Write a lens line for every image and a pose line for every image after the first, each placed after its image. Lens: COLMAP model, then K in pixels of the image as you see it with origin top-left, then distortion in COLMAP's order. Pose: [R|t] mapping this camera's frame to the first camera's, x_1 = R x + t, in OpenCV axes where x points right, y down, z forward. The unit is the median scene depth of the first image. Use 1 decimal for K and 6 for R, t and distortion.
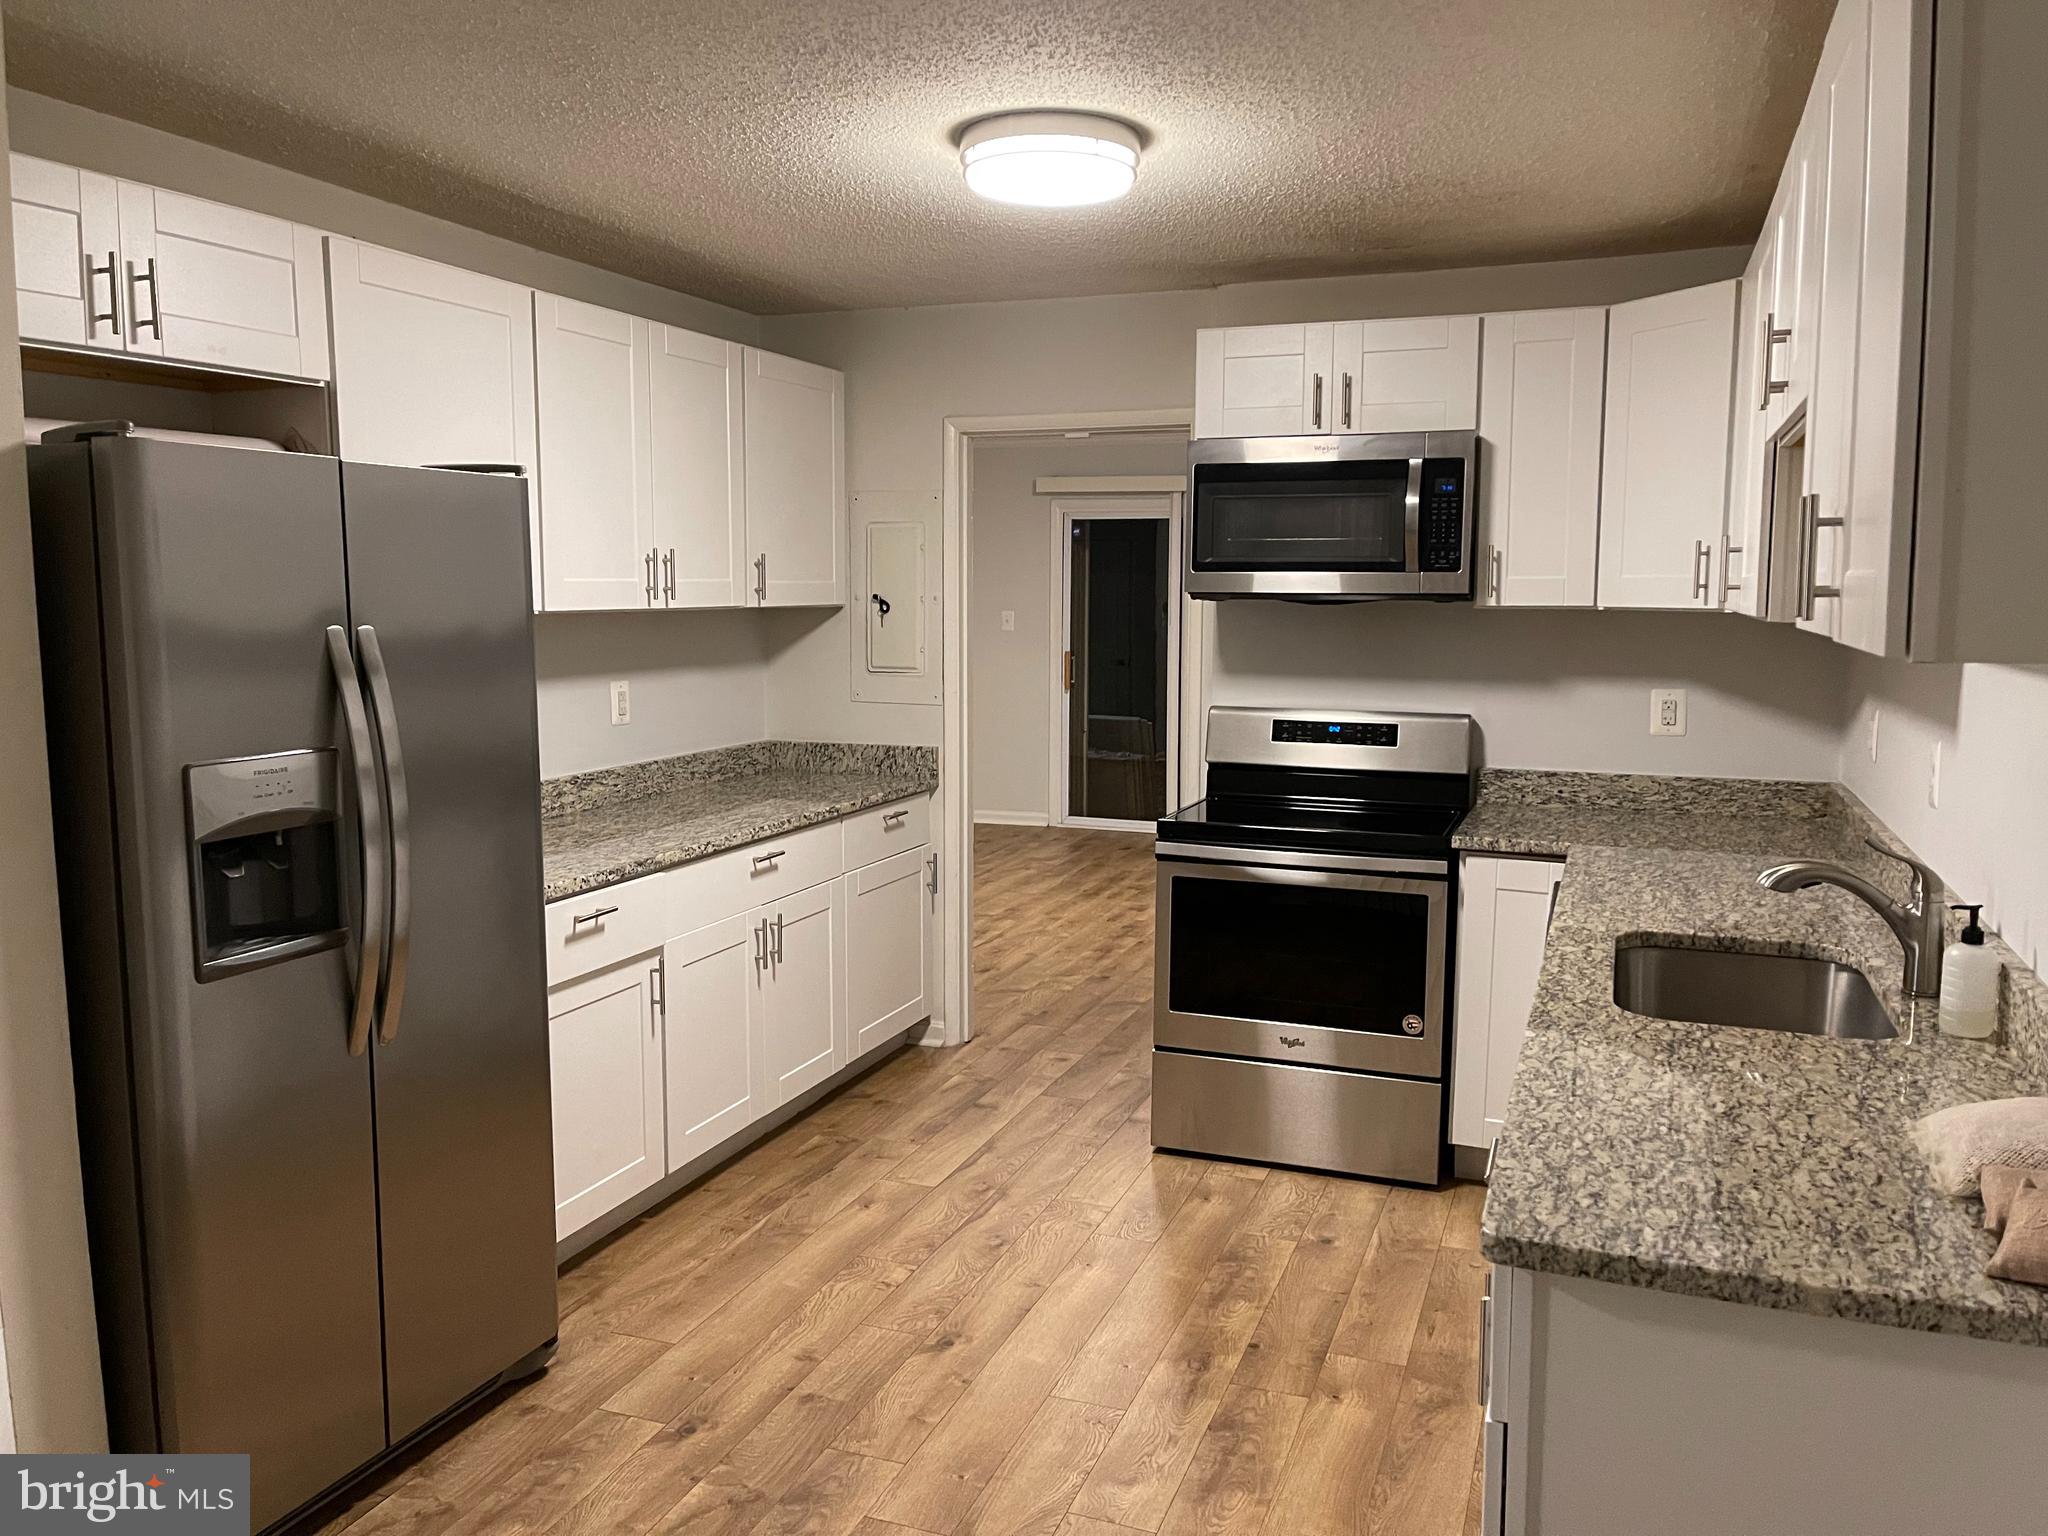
lens RADIAL K [[1553.3, 0, 1036.9], [0, 1553.3, 752.2], [0, 0, 1]] dist [0.052316, -0.059793]
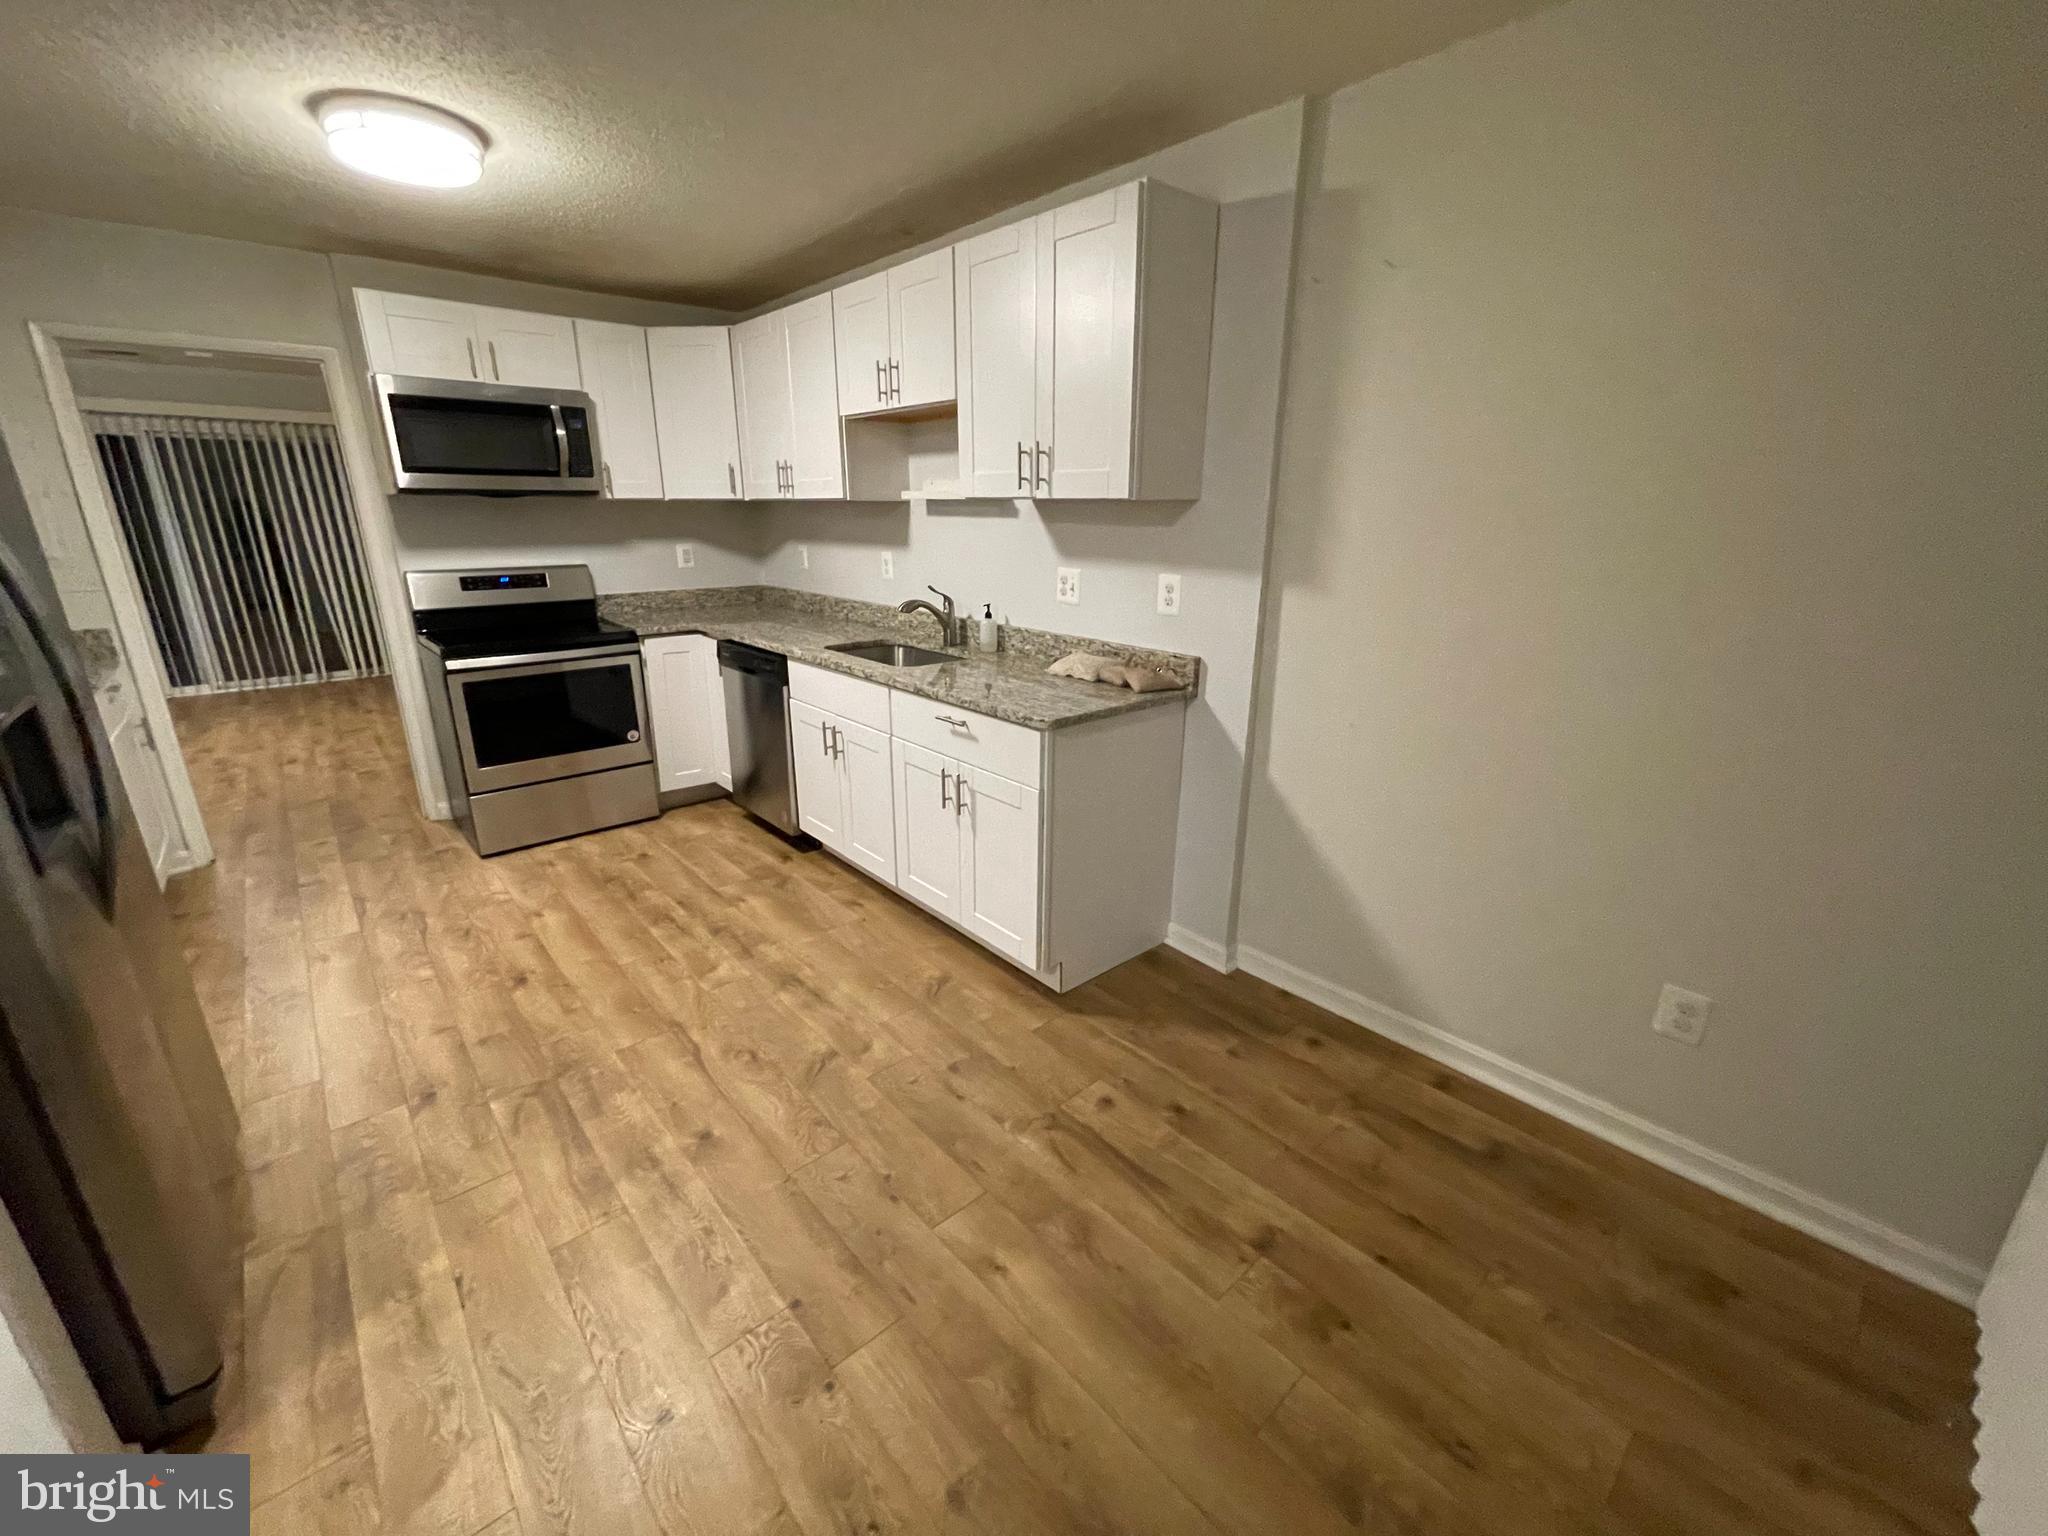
lens RADIAL K [[831.3, 0, 1014.6], [0, 831.3, 767.3], [0, 0, 1]] dist [-0.001083, 0.000269]
pose [[0.471403, -0.266602, 0.840656, -0.393416], [0.094301, 0.962986, 0.252517, 0.005563], [-0.876862, -0.039763, 0.479095, 0.142187]]
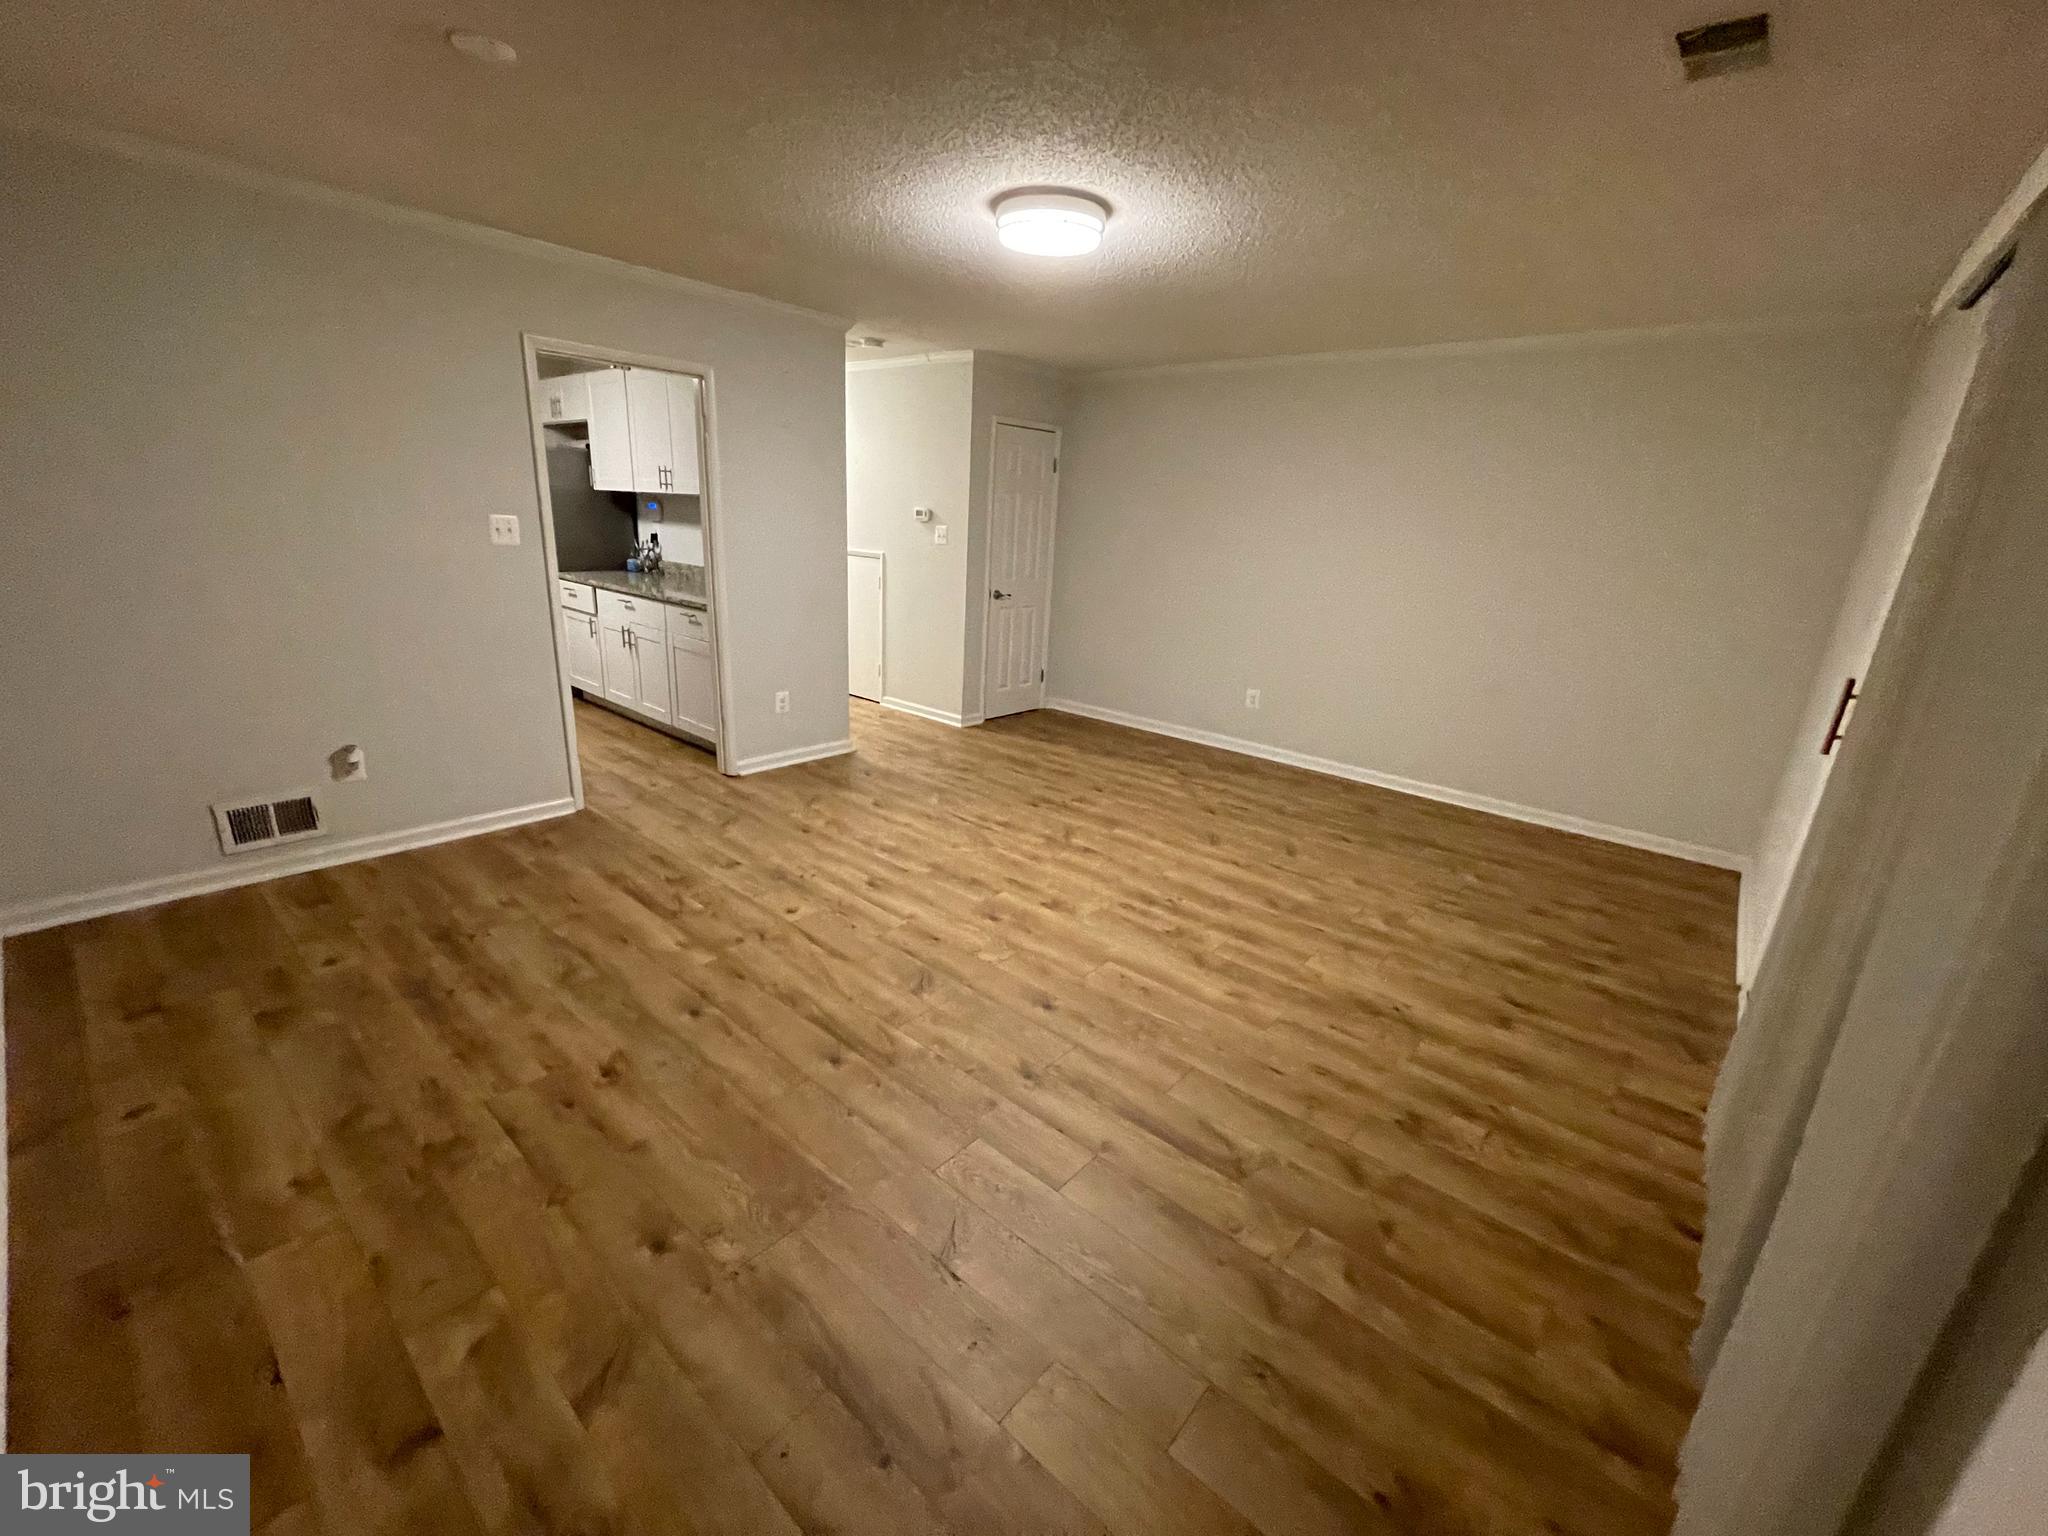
lens RADIAL K [[831.3, 0, 1014.9], [0, 831.3, 769.9], [0, 0, 1]] dist [-0.001083, 0.000269]
pose [[-0.343734, 0.262709, -0.901571, 0.877236], [-0.152919, 0.931597, 0.329761, -0.211034], [0.926533, 0.251218, -0.280048, 2.103568]]
